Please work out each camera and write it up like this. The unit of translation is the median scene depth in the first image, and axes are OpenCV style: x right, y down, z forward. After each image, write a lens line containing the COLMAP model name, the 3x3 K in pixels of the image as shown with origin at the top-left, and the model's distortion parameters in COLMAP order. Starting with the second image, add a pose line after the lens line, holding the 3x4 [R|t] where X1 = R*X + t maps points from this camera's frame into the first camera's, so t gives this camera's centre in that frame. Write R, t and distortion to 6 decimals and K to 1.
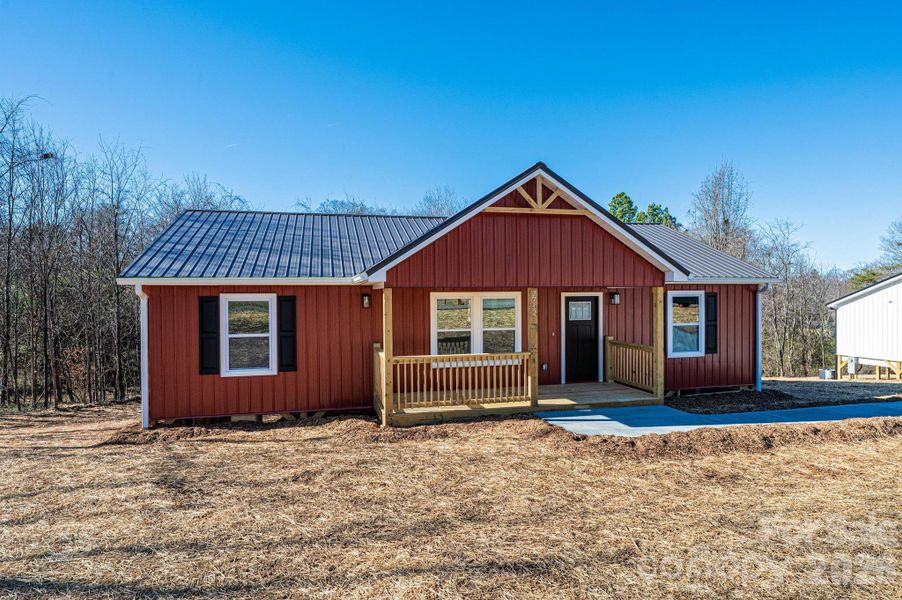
lens RADIAL K [[508.7, 0, 451.0], [0, 508.7, 300.0], [0, 0, 1]] dist [0.003189, 0.001102]
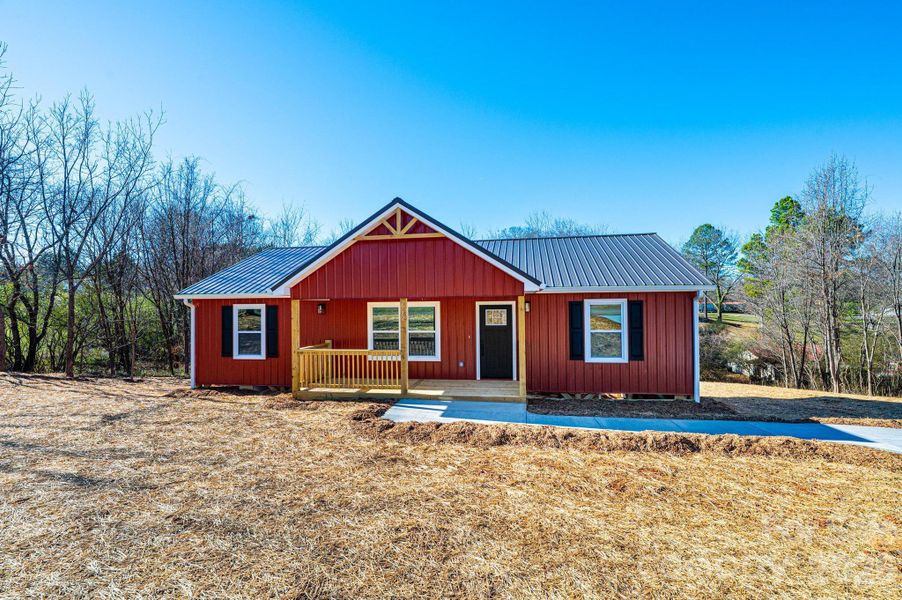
lens RADIAL K [[421.4, 0, 451.0], [0, 421.4, 300.0], [0, 0, 1]] dist [0.001188, 0.000107]
pose [[0.919097, -0.008631, -0.393936, 0.643033], [0.001222, 0.999818, -0.019057, 0.000050], [0.394029, 0.017034, 0.918940, 0.096865]]
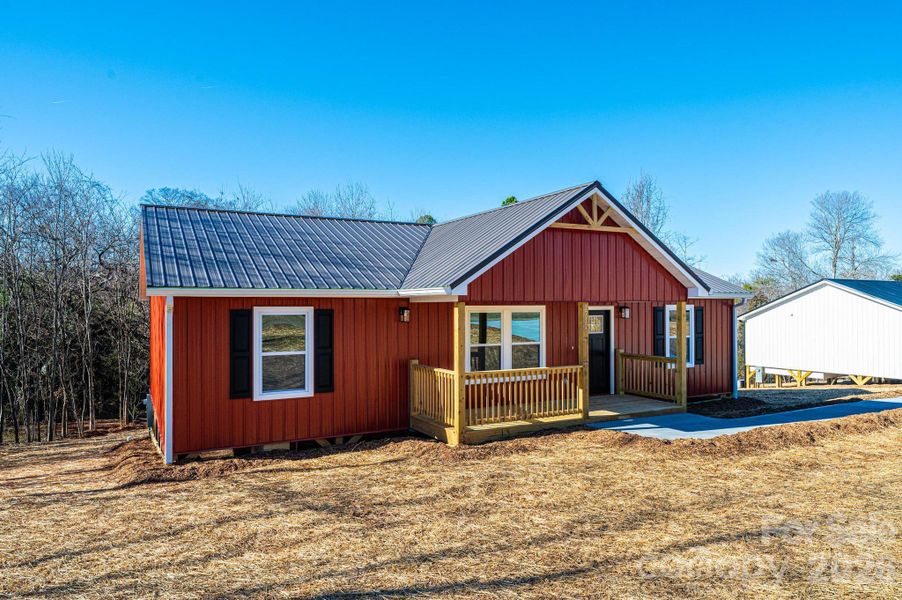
lens RADIAL K [[587.5, 0, 451.0], [0, 587.5, 300.0], [0, 0, 1]] dist [0.004885, 0.000405]
pose [[0.968838, 0.006315, 0.247615, -0.374226], [-0.001182, 0.999781, -0.020872, -0.003055], [-0.247692, 0.019928, 0.968634, -0.076168]]
